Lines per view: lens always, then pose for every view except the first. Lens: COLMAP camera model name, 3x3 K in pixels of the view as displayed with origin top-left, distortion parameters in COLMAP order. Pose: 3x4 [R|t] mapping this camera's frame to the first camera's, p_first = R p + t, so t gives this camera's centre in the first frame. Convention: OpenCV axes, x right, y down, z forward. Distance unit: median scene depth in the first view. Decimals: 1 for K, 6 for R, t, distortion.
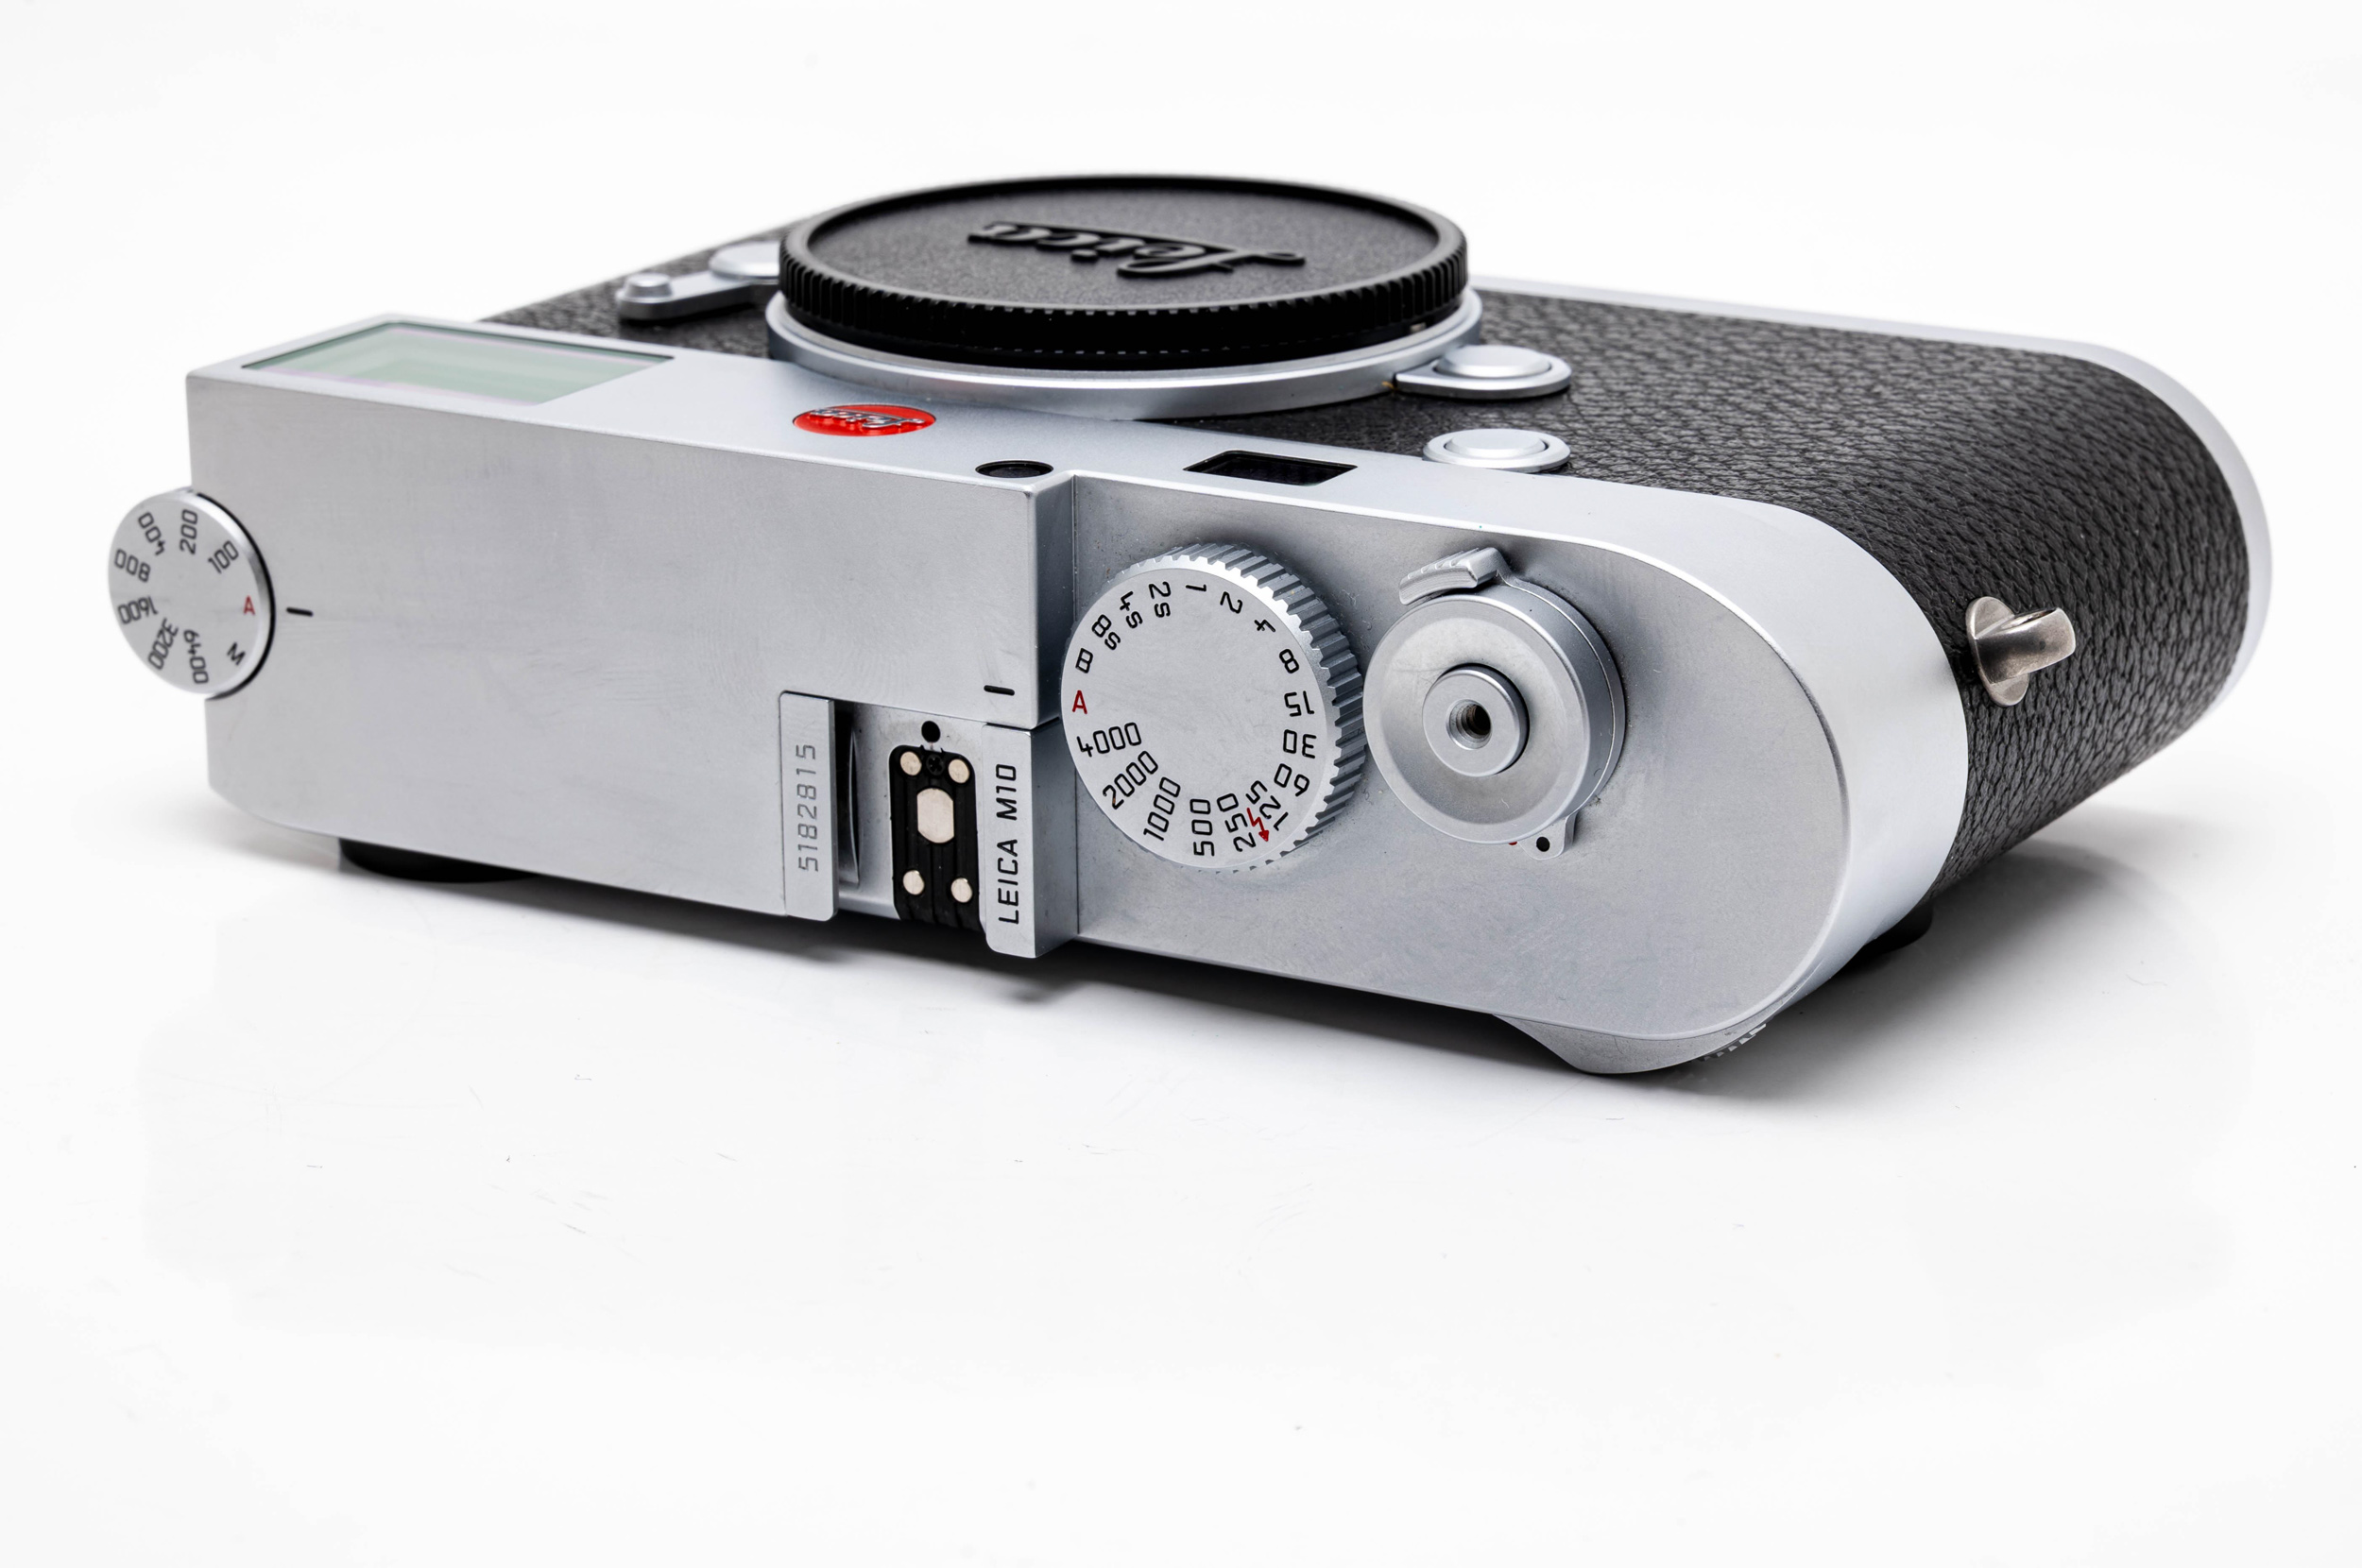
lens RADIAL K [[6008.7, 0, 1182.1], [0, 6008.7, 780.1], [0, 0, 1]] dist [0.211530, 0.000000]
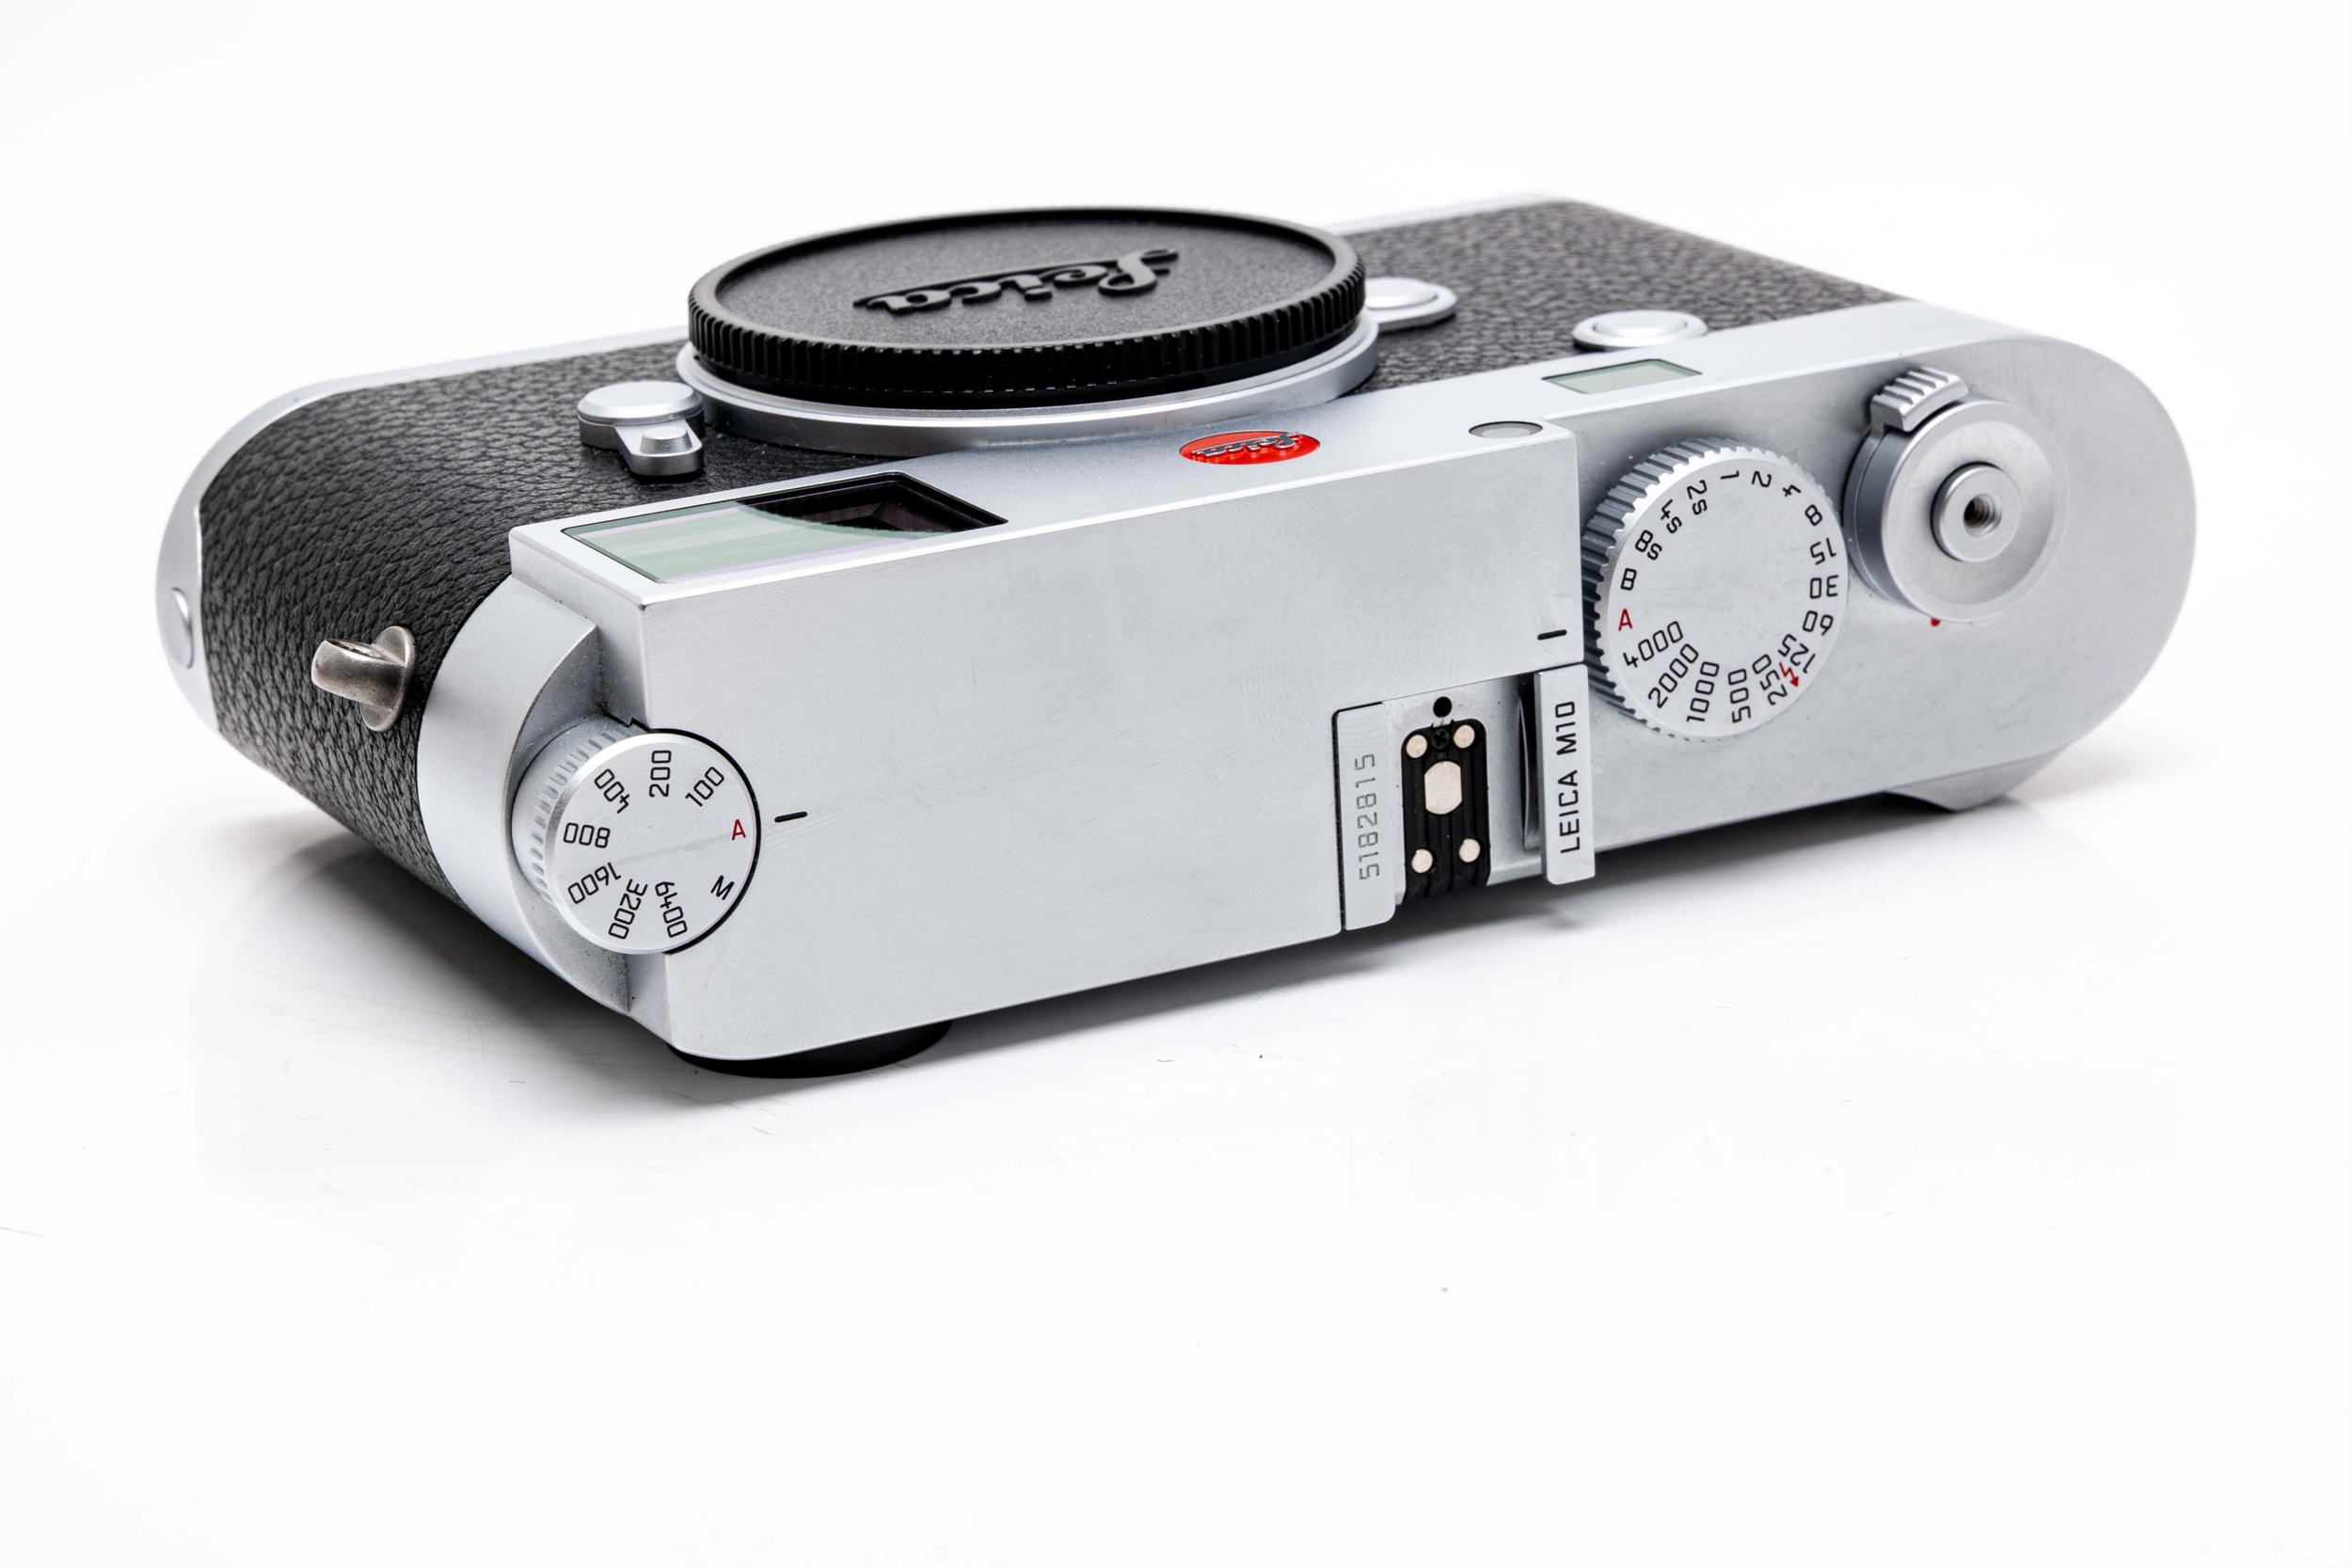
lens RADIAL K [[6068.7, 0, 1177.5], [0, 6068.7, 794.1], [0, 0, 1]] dist [0.311730, 0.000000]
pose [[0.531311, -0.267475, 0.803844, -0.937136], [0.289611, 0.949031, 0.124362, -0.141074], [-0.796137, 0.166727, 0.581694, 0.439608]]
